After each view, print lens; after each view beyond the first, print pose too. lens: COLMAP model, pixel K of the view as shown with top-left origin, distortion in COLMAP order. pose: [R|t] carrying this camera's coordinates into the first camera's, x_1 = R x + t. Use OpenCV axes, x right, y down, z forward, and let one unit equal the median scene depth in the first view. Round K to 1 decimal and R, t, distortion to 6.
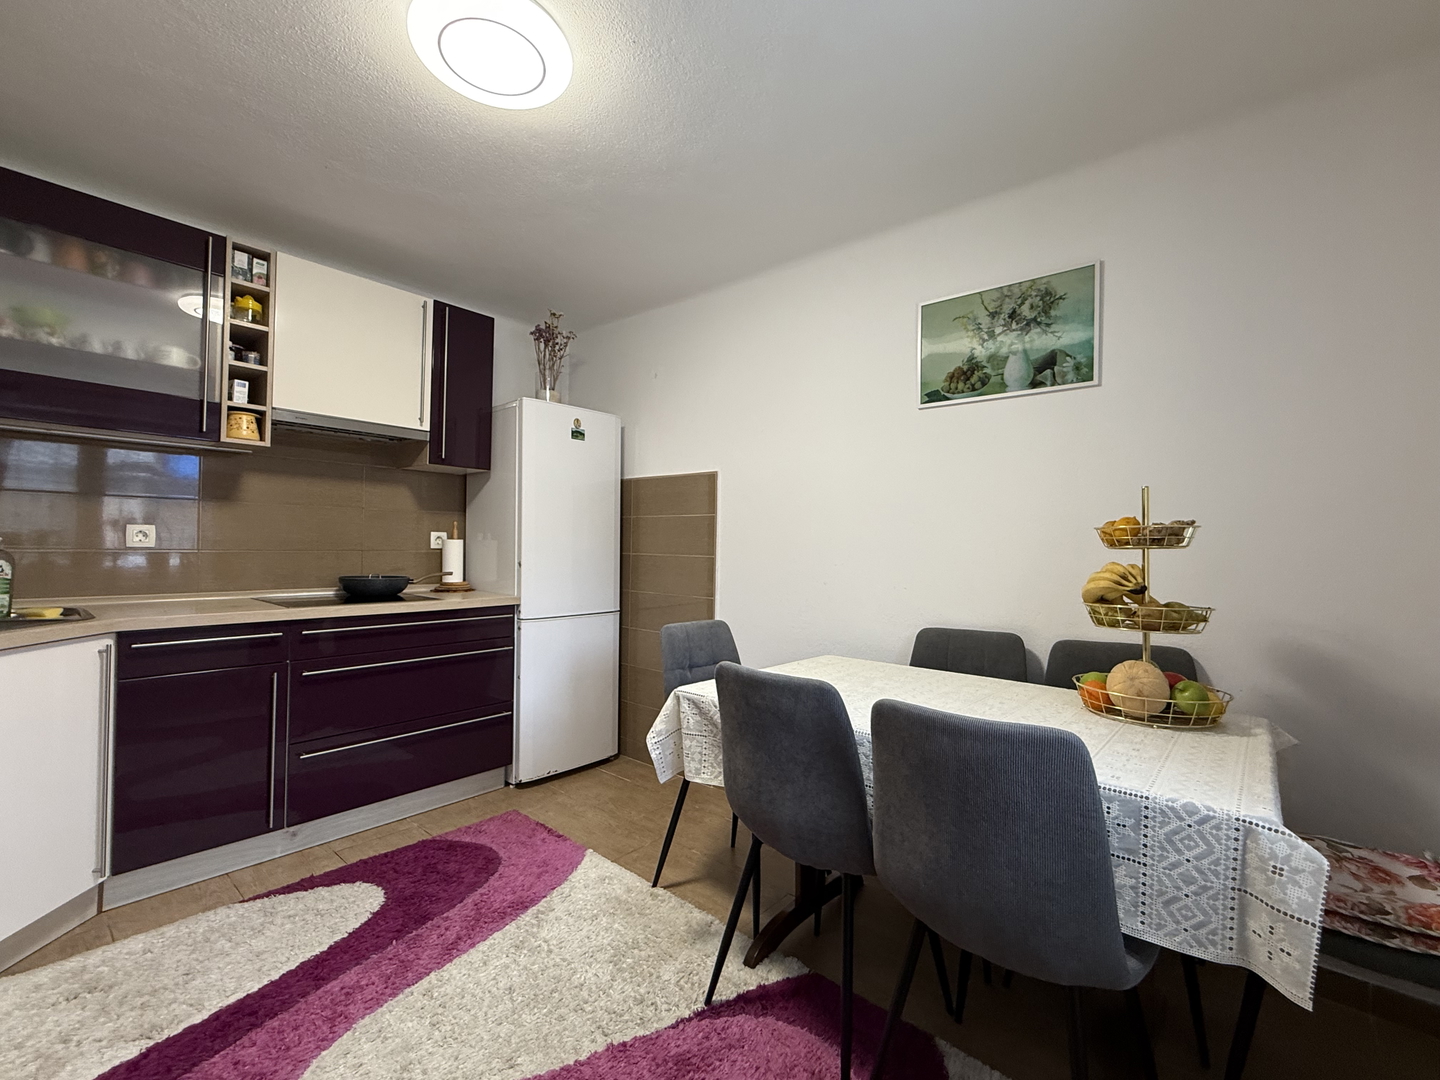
lens RADIAL K [[624.8, 0, 724.0], [0, 624.8, 540.0], [0, 0, 1]] dist [-0.000493, -0.000202]
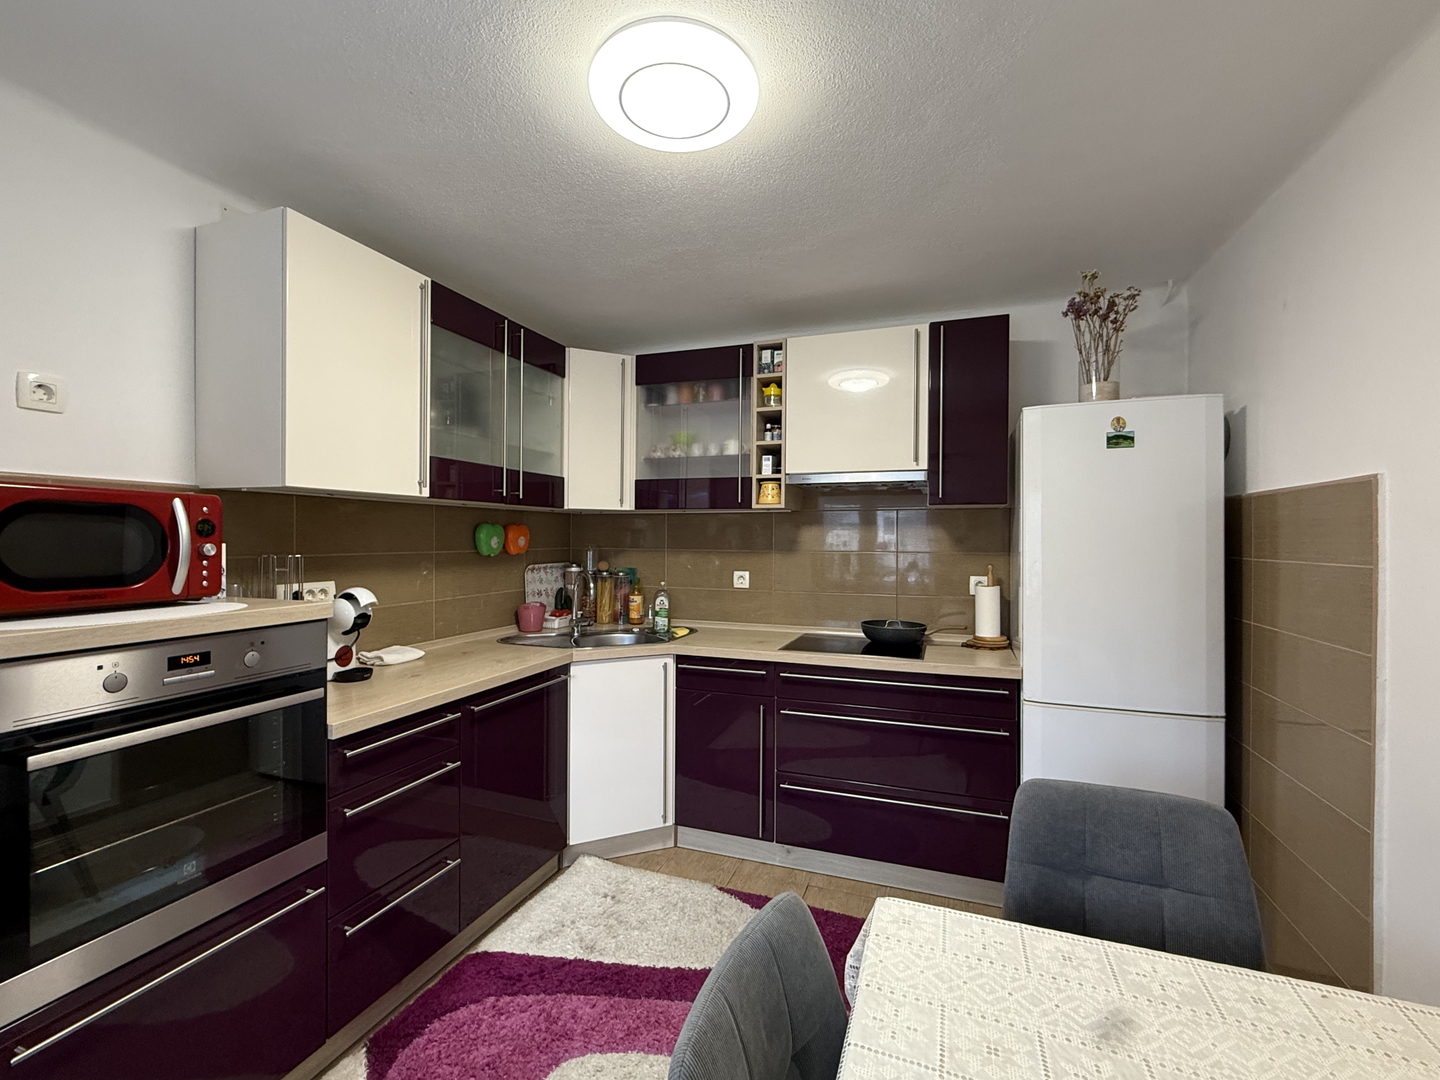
lens RADIAL K [[624.8, 0, 723.6], [0, 624.8, 542.3], [0, 0, 1]] dist [-0.000493, -0.000202]
pose [[0.348936, -0.011463, -0.937076, 0.327065], [0.007693, 0.999927, -0.009368, -0.075267], [0.937115, -0.003941, 0.348999, 0.488749]]
